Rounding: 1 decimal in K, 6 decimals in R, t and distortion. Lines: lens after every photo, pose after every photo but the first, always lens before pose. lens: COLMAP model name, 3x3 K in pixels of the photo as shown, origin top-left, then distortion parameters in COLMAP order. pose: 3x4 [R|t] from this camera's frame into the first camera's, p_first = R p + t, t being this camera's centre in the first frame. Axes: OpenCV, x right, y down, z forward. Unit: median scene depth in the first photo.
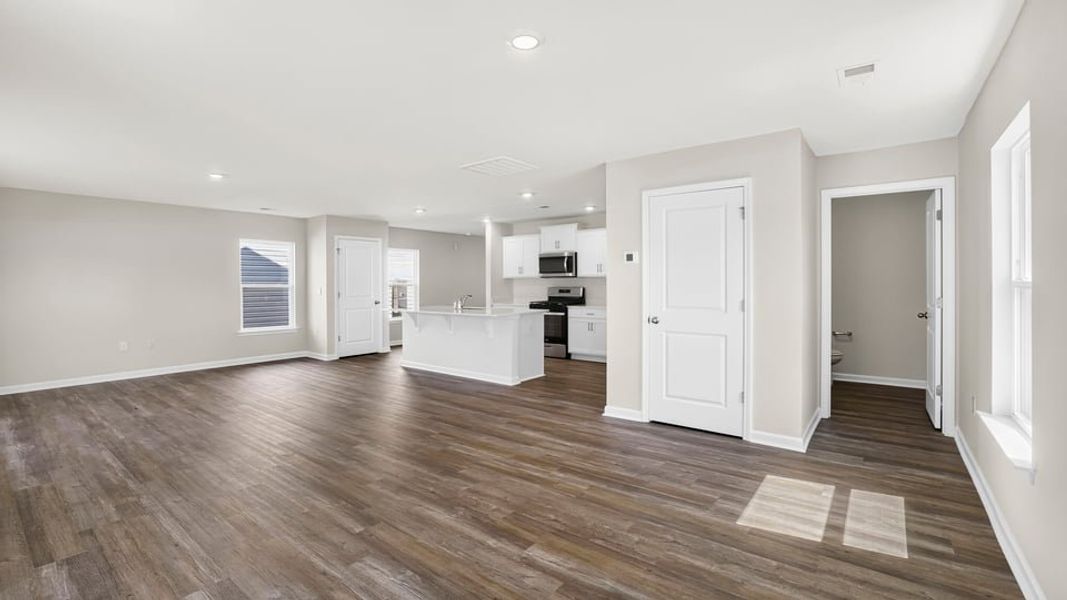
lens RADIAL K [[470.5, 0, 523.6], [0, 470.5, 286.4], [0, 0, 1]] dist [-0.046869, 0.015724]
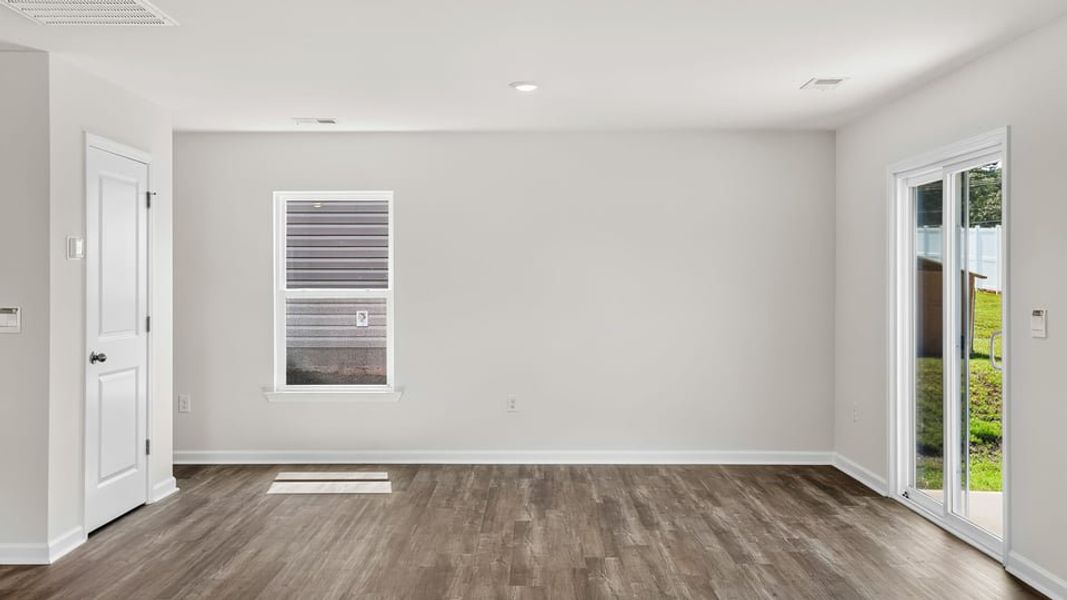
lens RADIAL K [[1028.7, 0, 522.6], [0, 1028.7, 296.7], [0, 0, 1]] dist [0.031215, 0.016119]
pose [[-0.614977, -0.003277, 0.788538, -1.729024], [0.010235, 0.999874, 0.012138, -0.024209], [-0.788478, 0.015535, -0.614866, 2.213565]]
